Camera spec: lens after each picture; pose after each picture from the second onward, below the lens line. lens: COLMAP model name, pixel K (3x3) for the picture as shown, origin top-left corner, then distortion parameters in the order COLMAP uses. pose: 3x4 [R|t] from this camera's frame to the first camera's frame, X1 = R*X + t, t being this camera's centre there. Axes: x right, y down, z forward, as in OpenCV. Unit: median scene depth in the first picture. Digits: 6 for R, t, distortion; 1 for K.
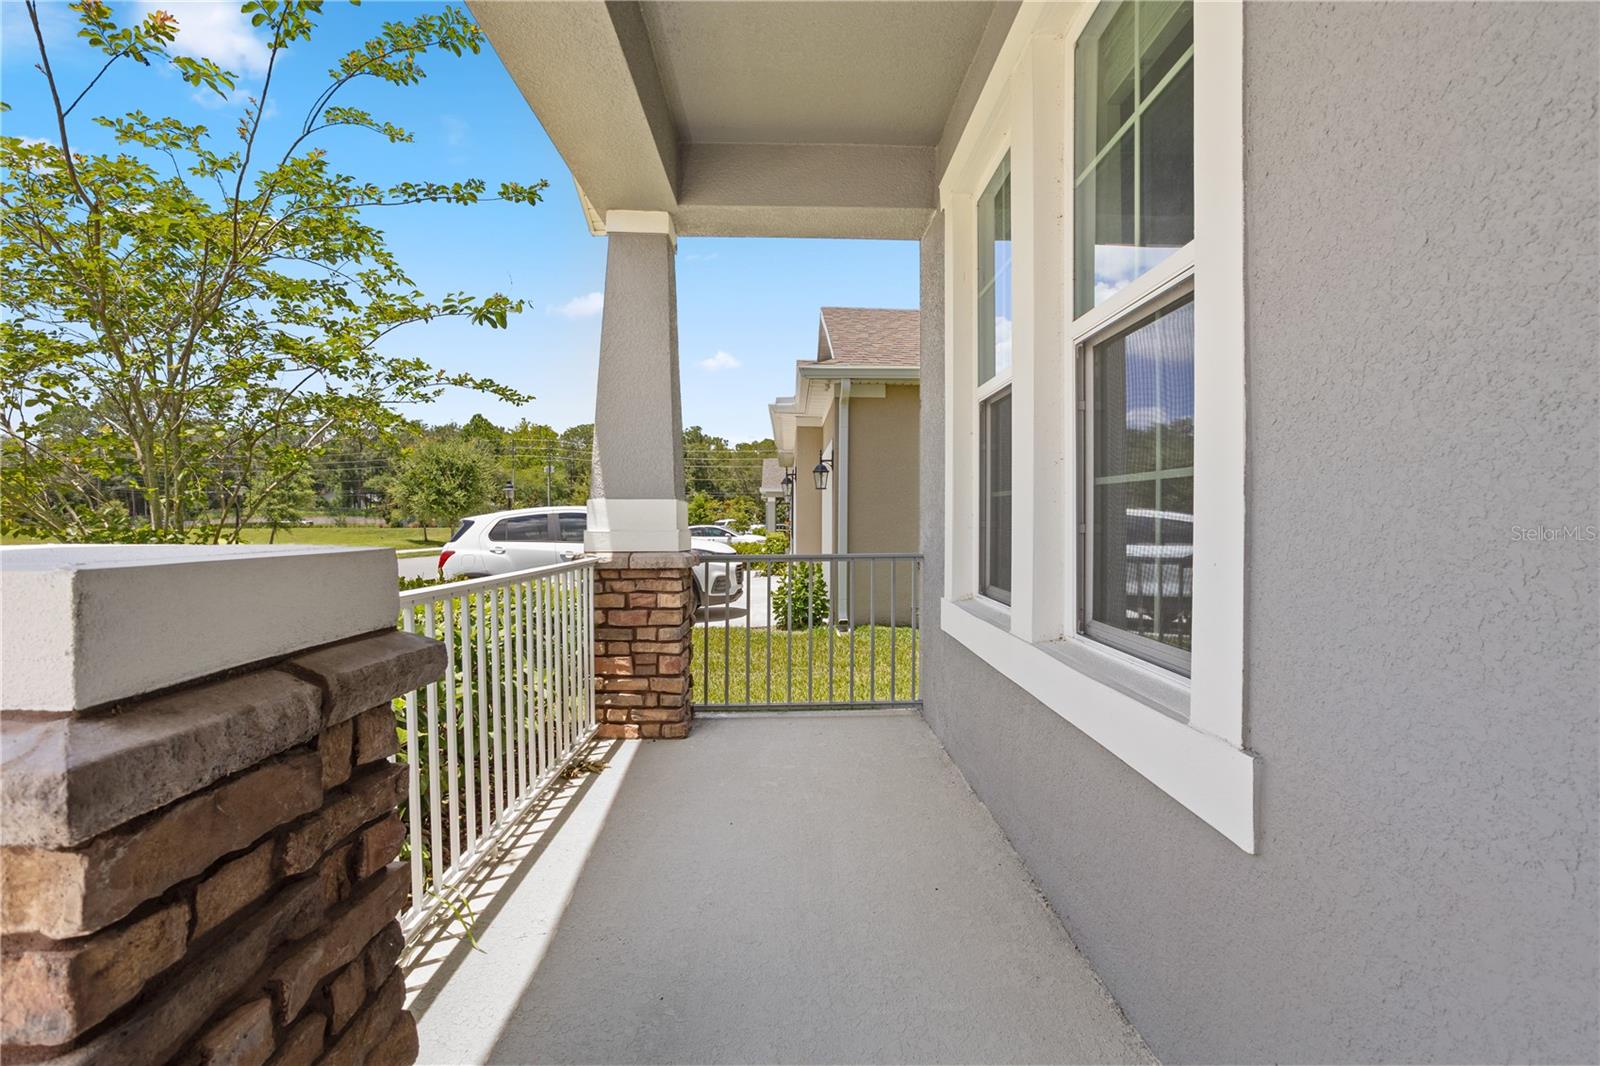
lens RADIAL K [[787.8, 0, 802.2], [0, 787.8, 522.6], [0, 0, 1]] dist [-0.054201, 0.029283]
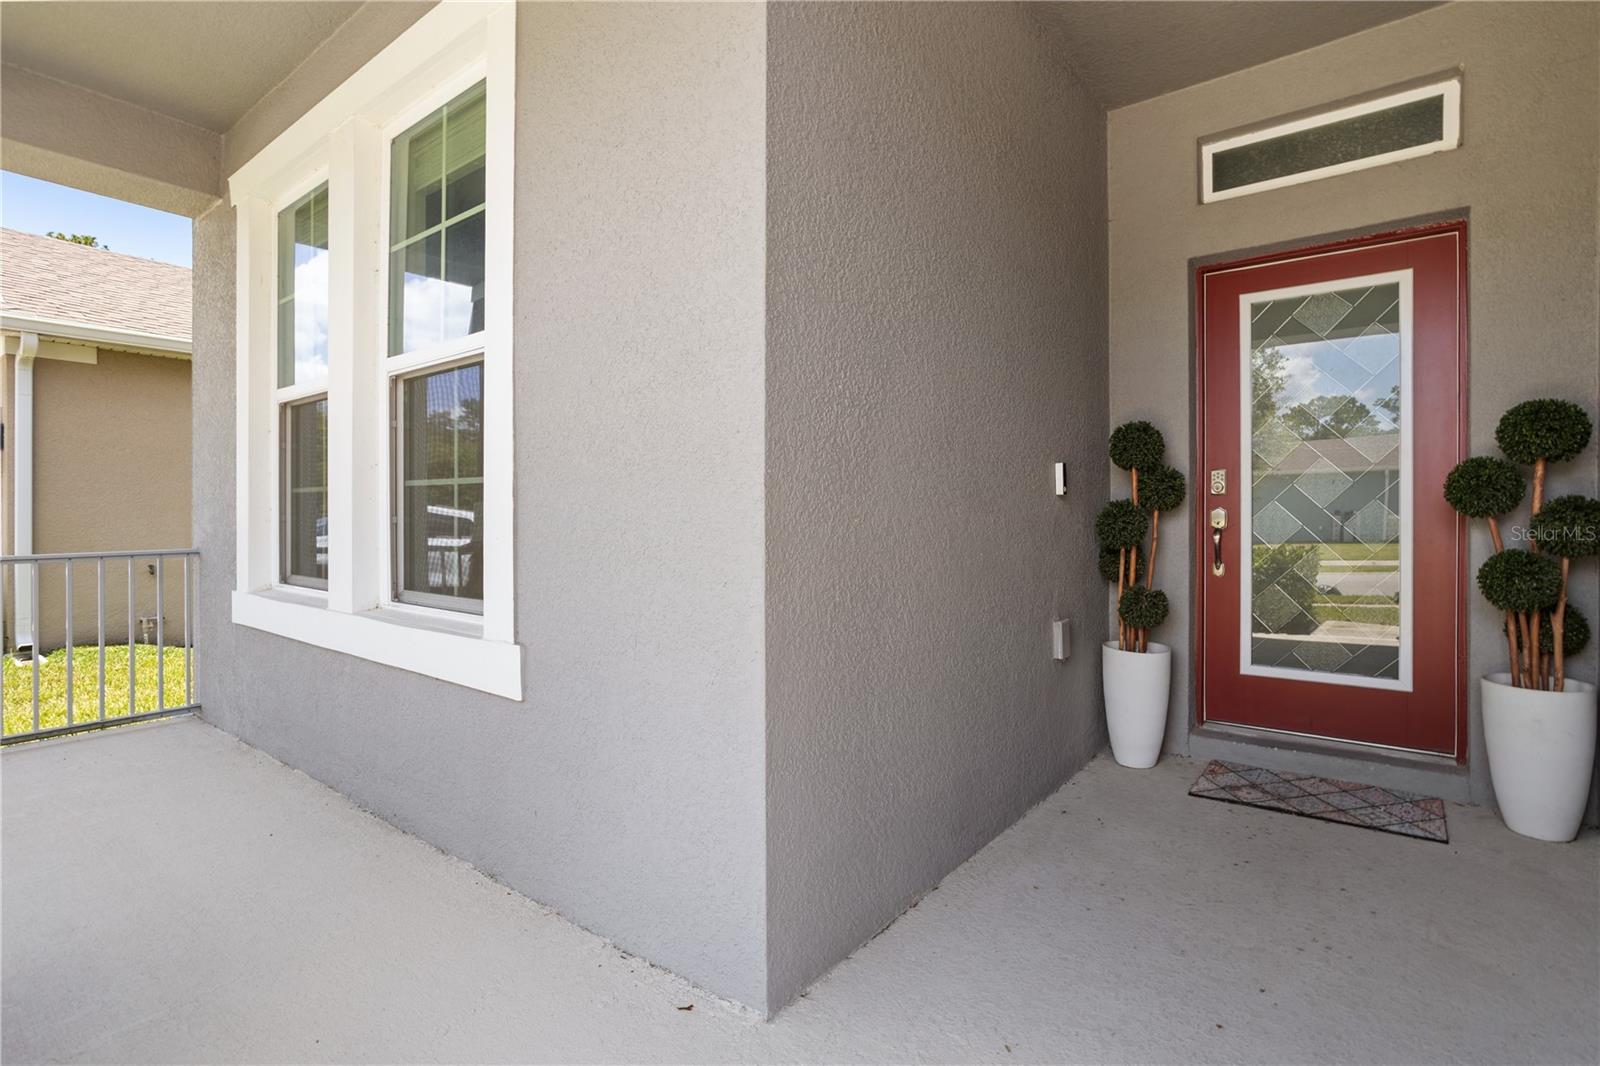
lens RADIAL K [[787.8, 0, 802.2], [0, 787.8, 522.6], [0, 0, 1]] dist [-0.054201, 0.029283]
pose [[0.641259, -0.011266, 0.767242, -0.210740], [0.006266, 0.999936, 0.009446, 0.005373], [-0.767299, -0.001250, 0.641288, -0.364308]]
